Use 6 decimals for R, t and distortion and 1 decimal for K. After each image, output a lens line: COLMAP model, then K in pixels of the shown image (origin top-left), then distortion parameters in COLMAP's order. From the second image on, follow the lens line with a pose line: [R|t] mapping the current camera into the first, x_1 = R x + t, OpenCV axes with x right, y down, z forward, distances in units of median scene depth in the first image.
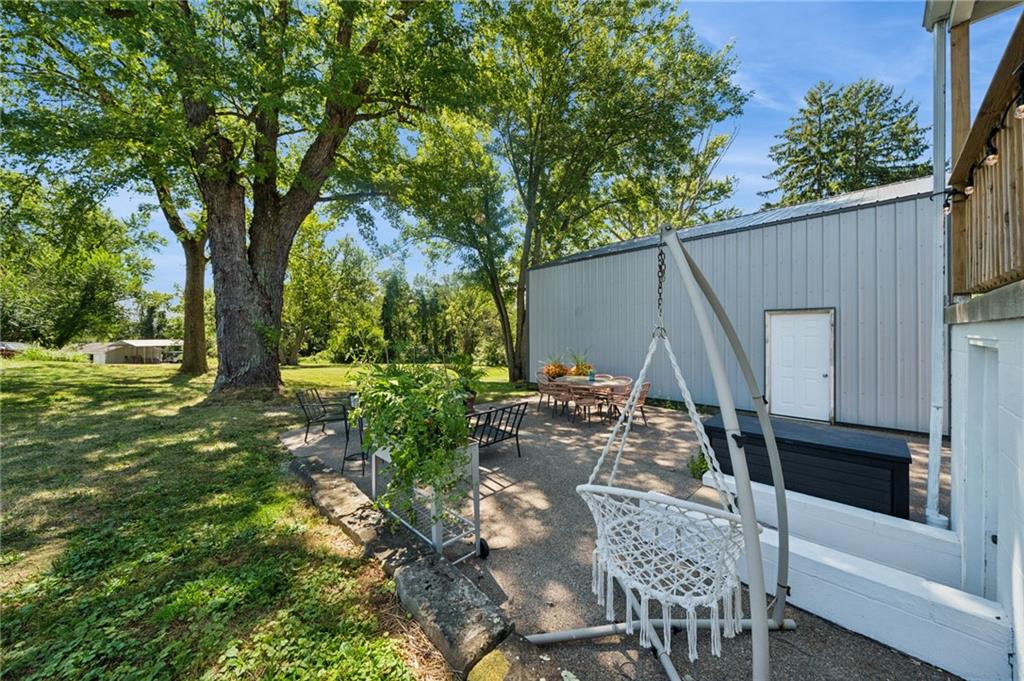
lens RADIAL K [[354.3, 0, 512.0], [0, 354.3, 340.5], [0, 0, 1]] dist [-0.000474, -0.000039]
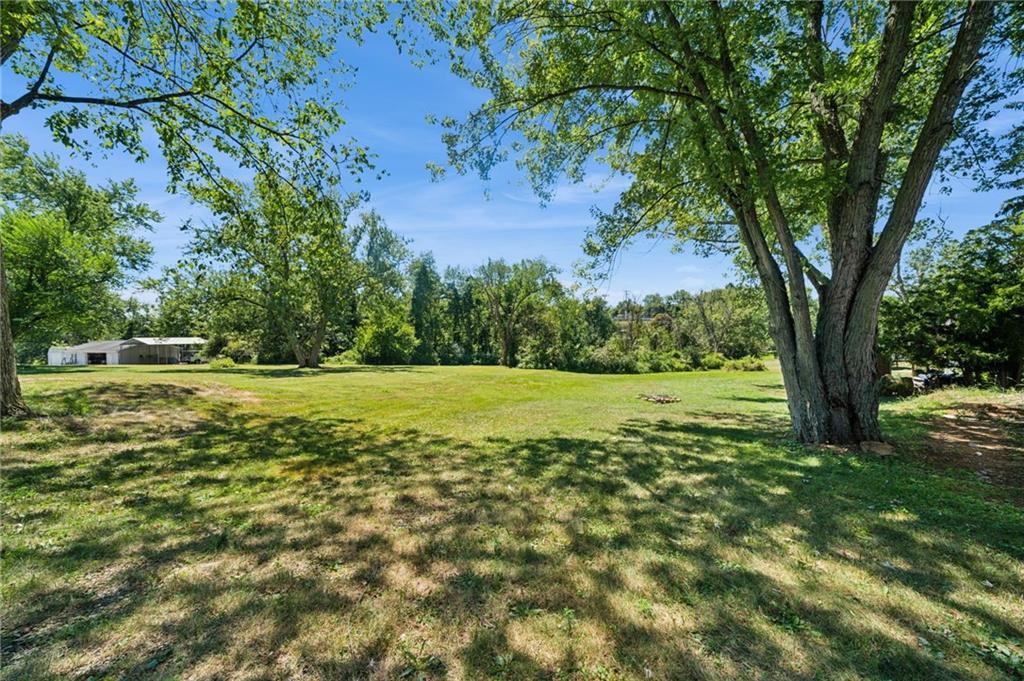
lens RADIAL K [[354.3, 0, 512.0], [0, 354.3, 340.5], [0, 0, 1]] dist [-0.000474, -0.000039]
pose [[0.997779, 0.001020, -0.066602, -0.059159], [-0.000915, 0.999998, 0.001606, 0.002730], [0.066604, -0.001541, 0.997778, 0.132006]]
